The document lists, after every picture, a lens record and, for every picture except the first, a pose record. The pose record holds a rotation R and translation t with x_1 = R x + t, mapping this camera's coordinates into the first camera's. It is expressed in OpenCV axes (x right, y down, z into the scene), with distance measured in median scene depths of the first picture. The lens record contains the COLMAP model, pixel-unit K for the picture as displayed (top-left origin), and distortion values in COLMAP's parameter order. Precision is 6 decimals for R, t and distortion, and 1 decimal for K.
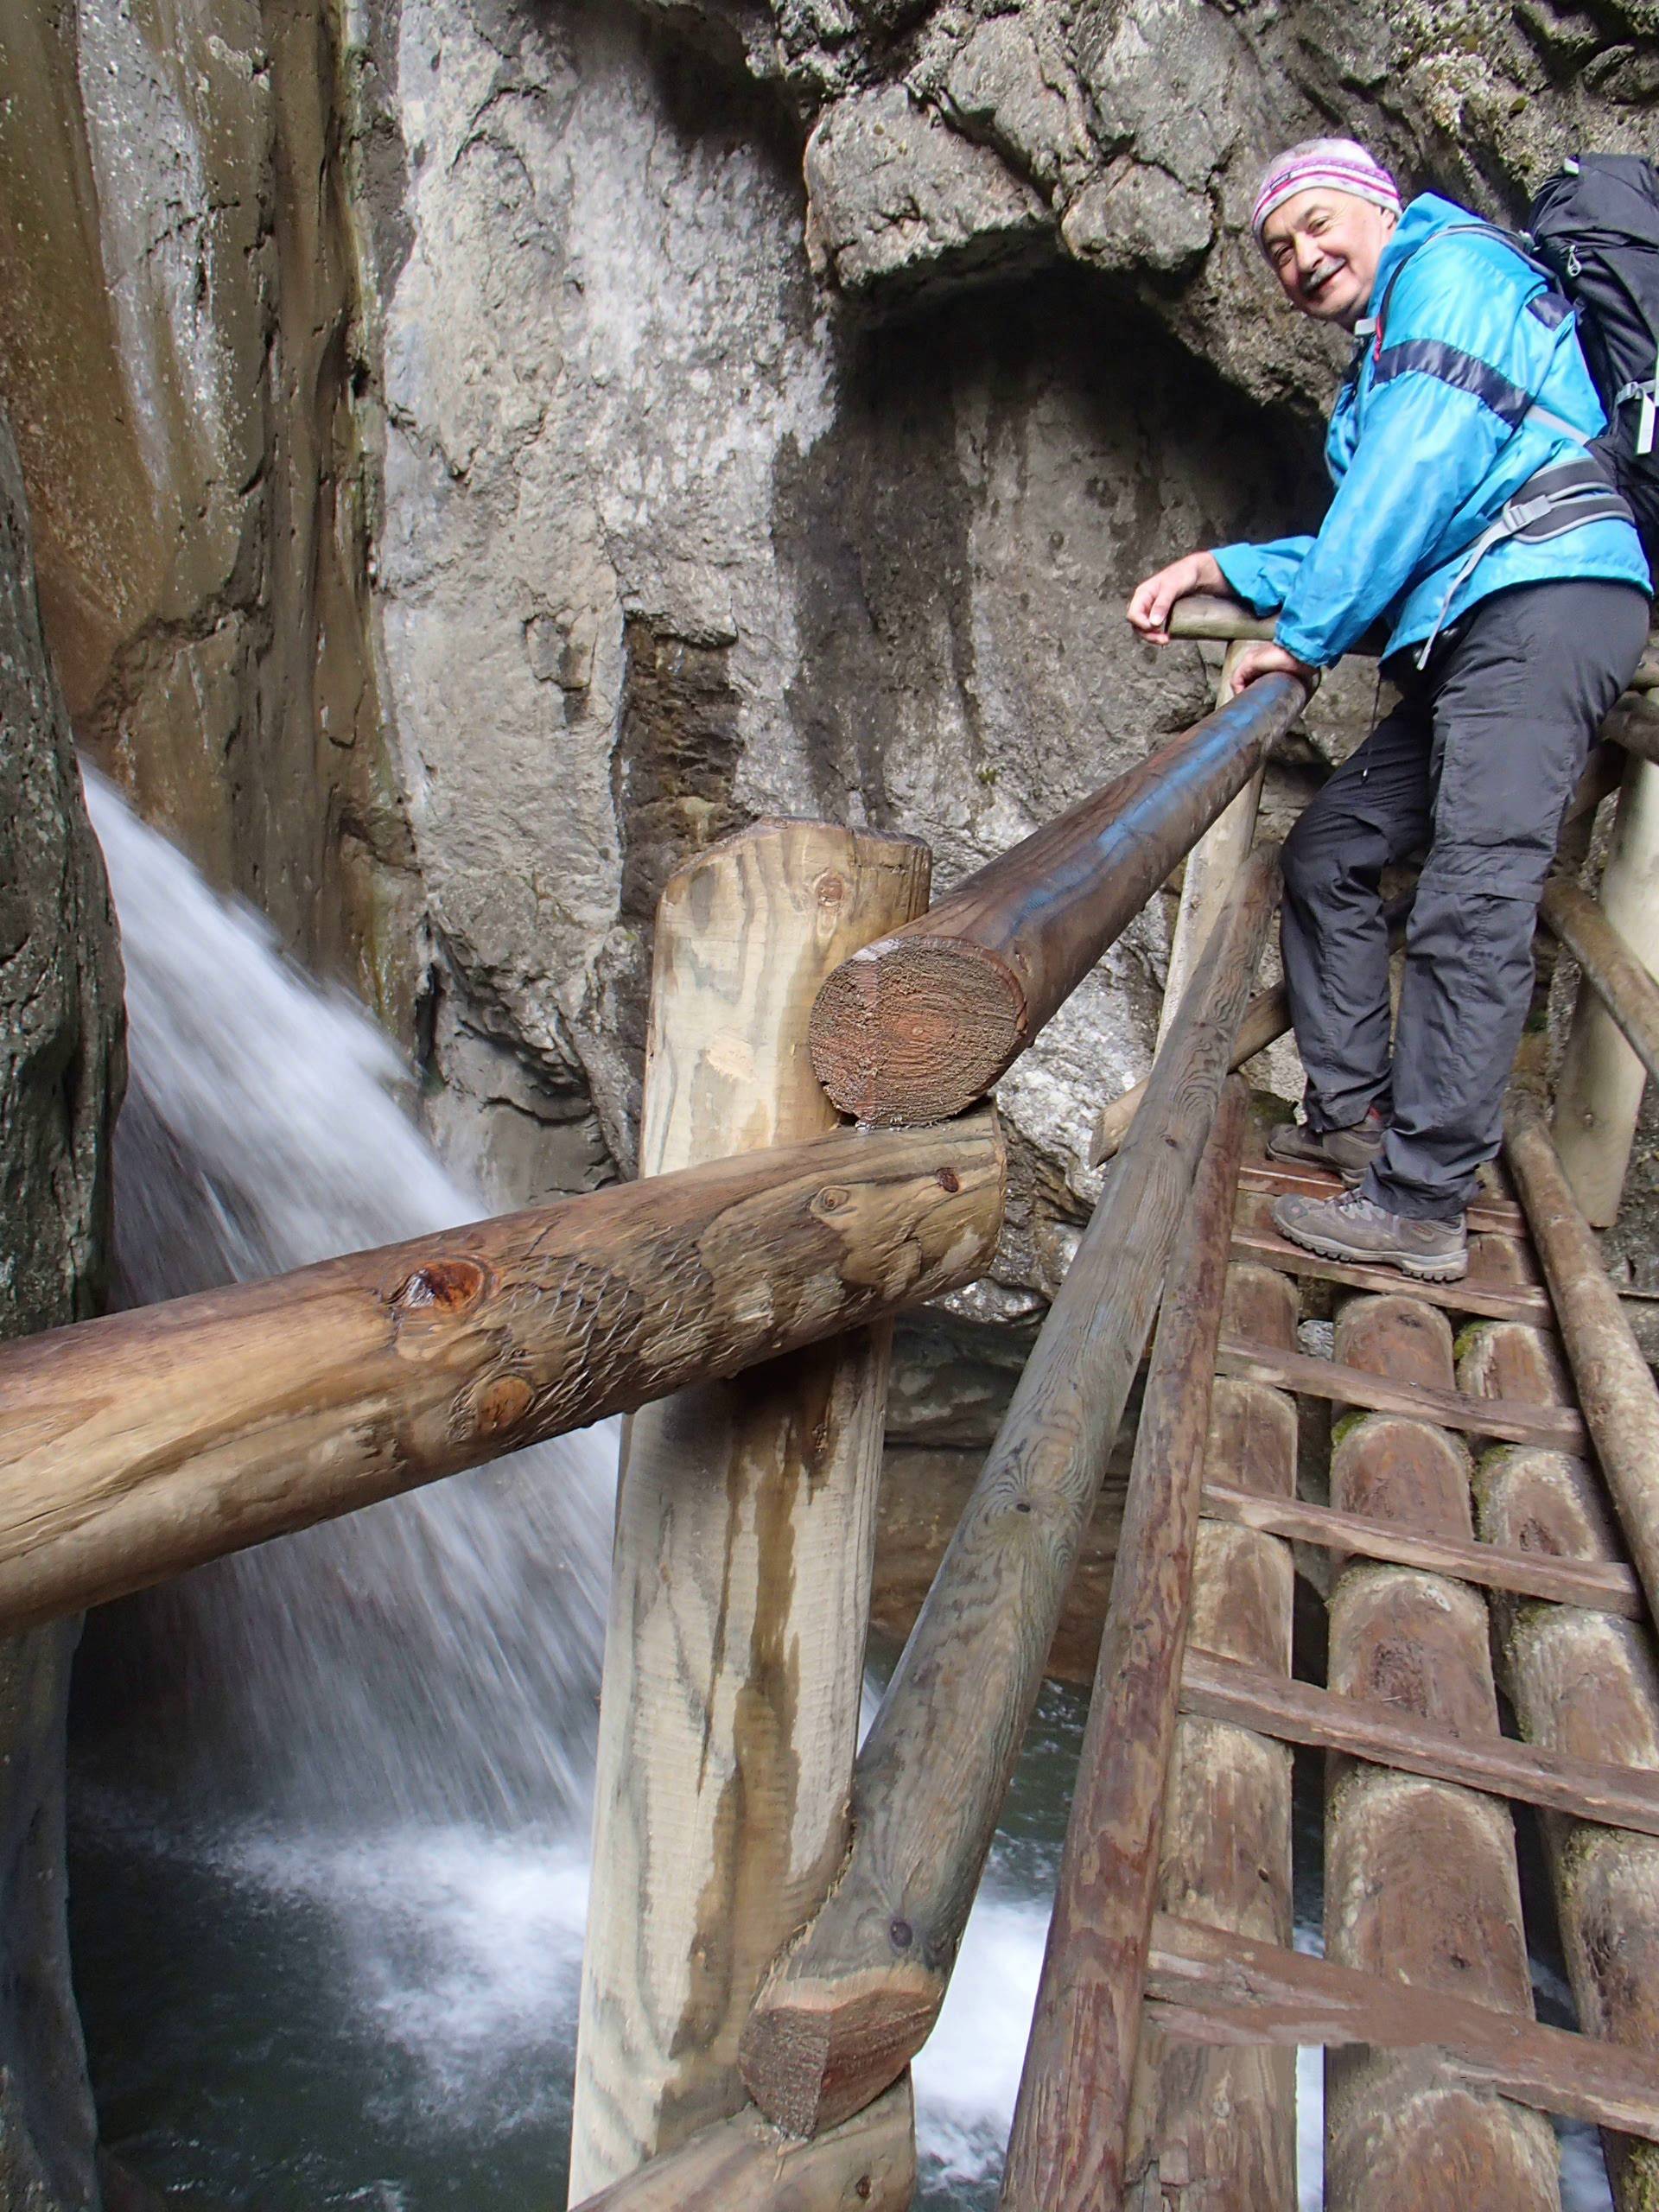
lens RADIAL K [[1819.4, 0, 824.4], [0, 1819.4, 1137.2], [0, 0, 1]] dist [-0.012105, 0.019775]
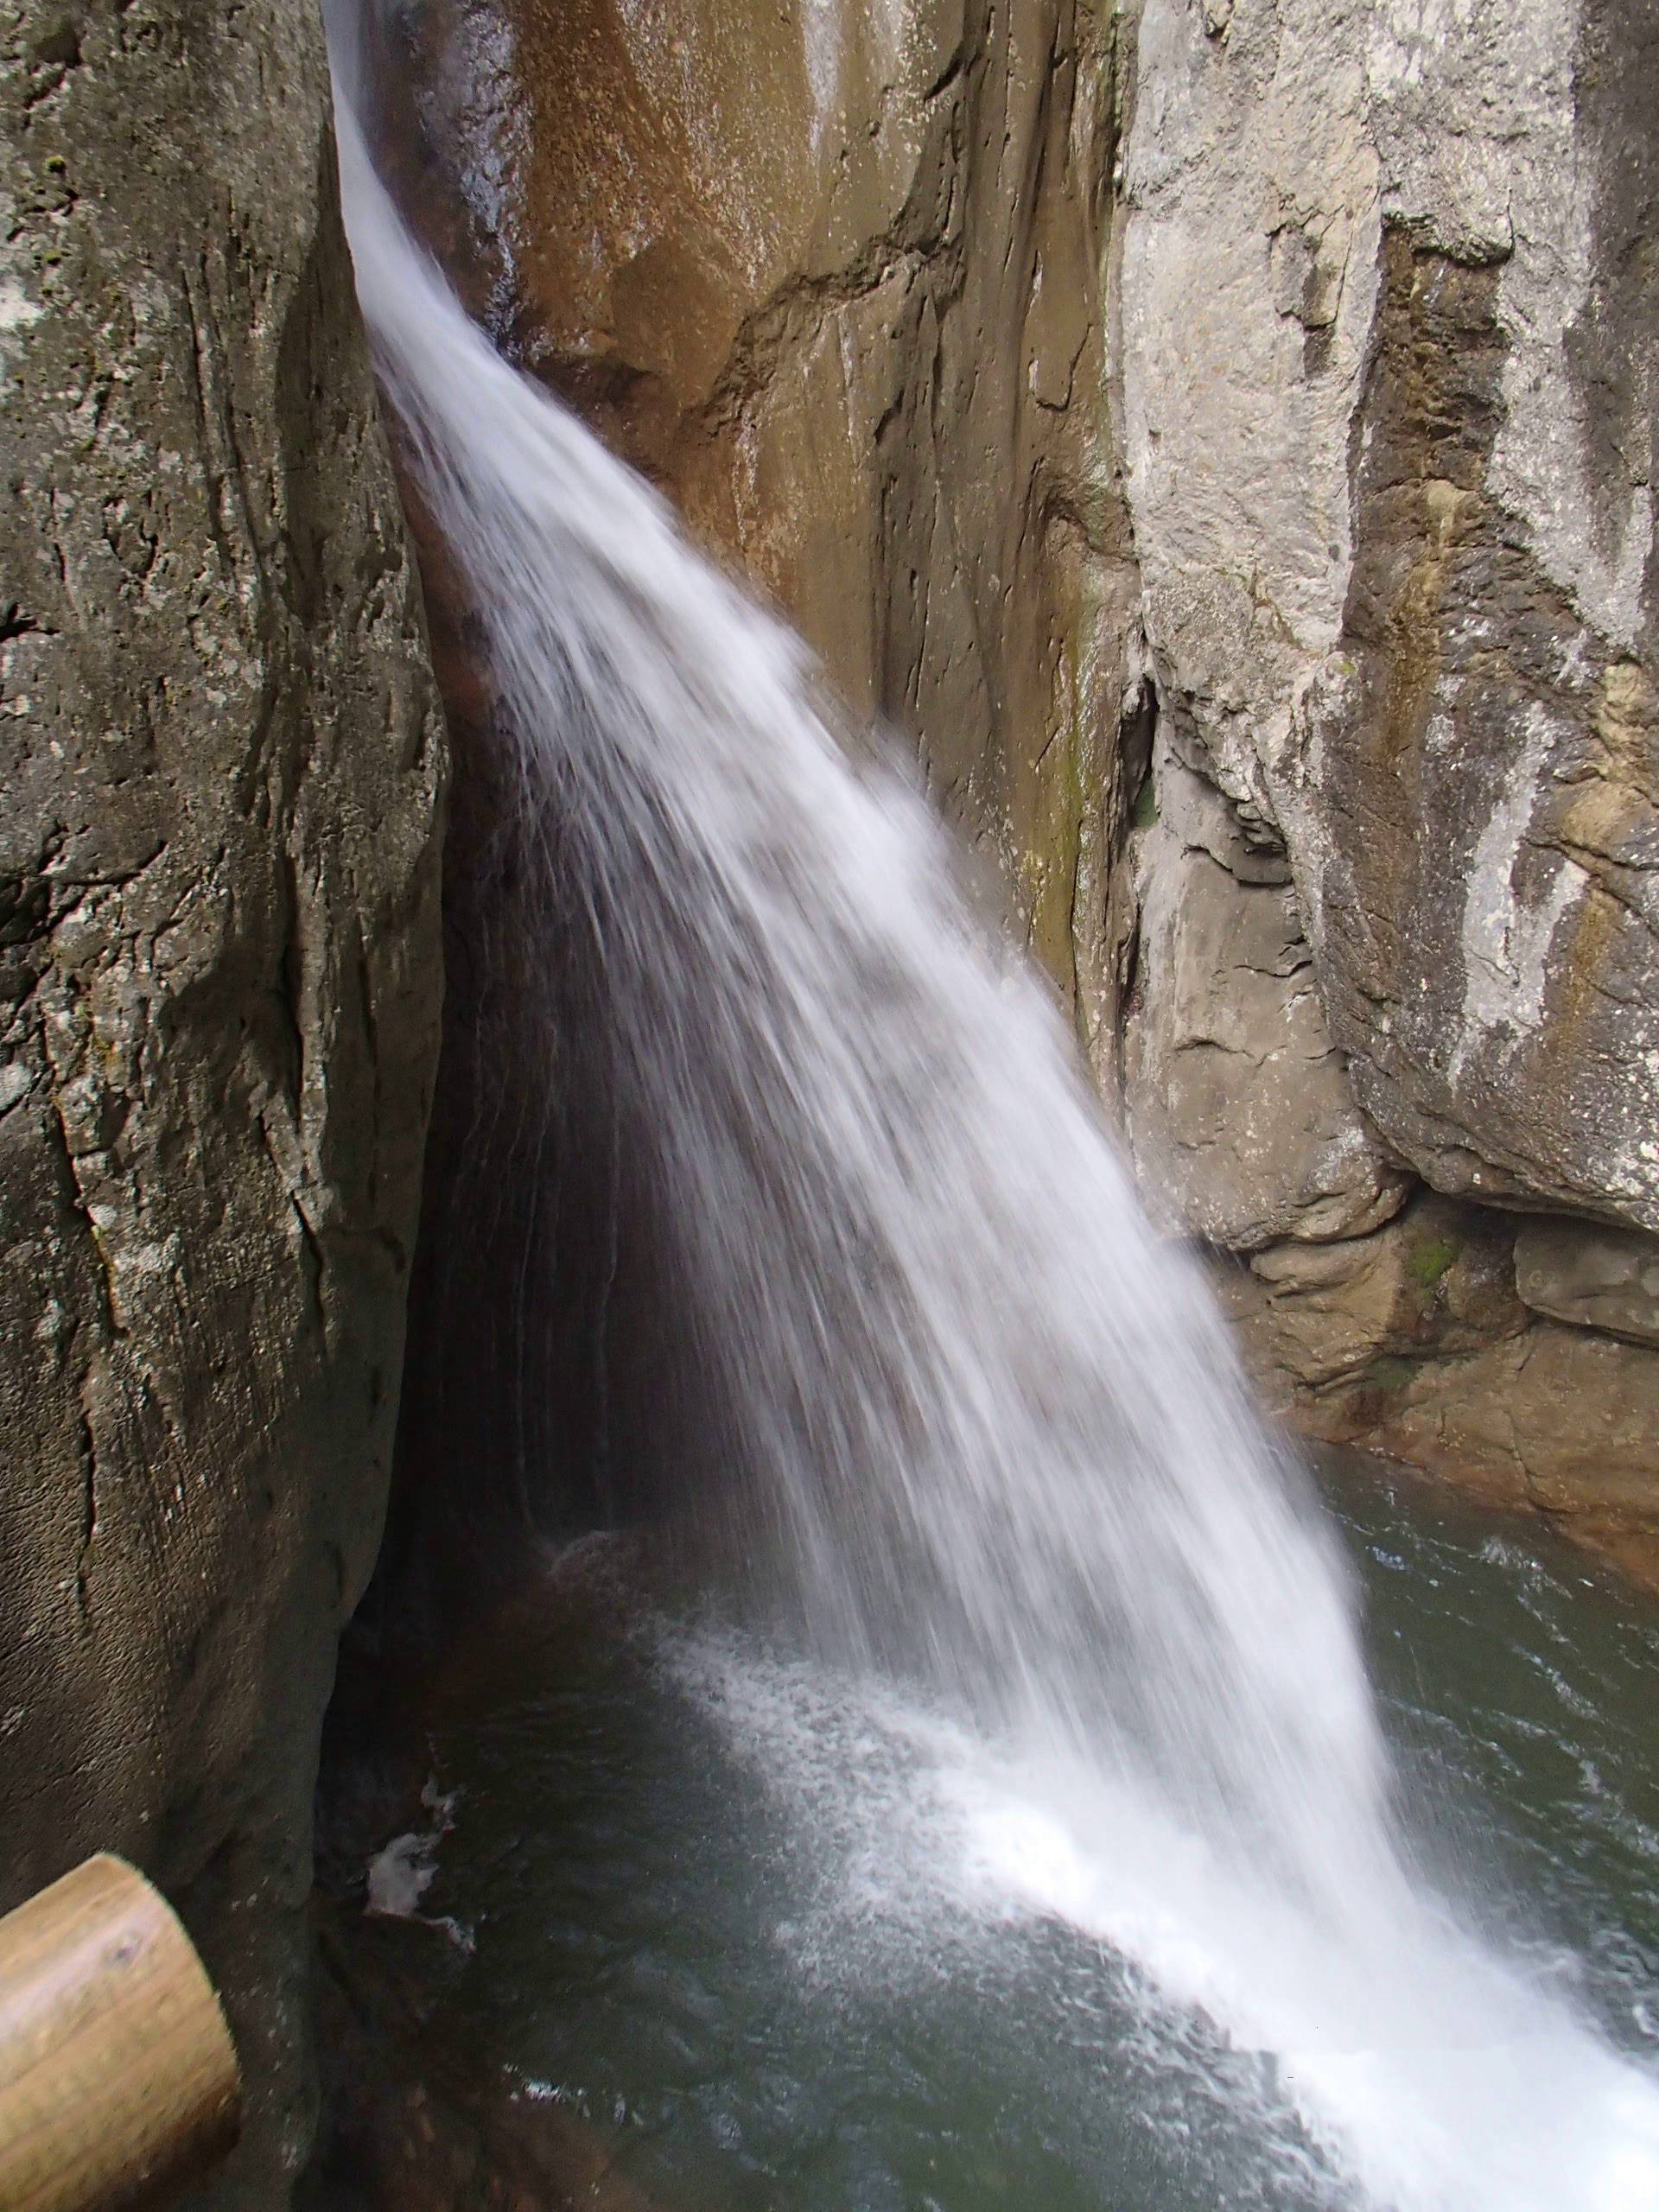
lens RADIAL K [[1819.4, 0, 824.4], [0, 1819.4, 1137.2], [0, 0, 1]] dist [-0.012105, 0.019775]
pose [[0.881181, 0.142893, -0.450668, 0.073586], [-0.047041, 0.975001, 0.217164, -0.071513], [0.470433, -0.170160, 0.865874, 0.185637]]
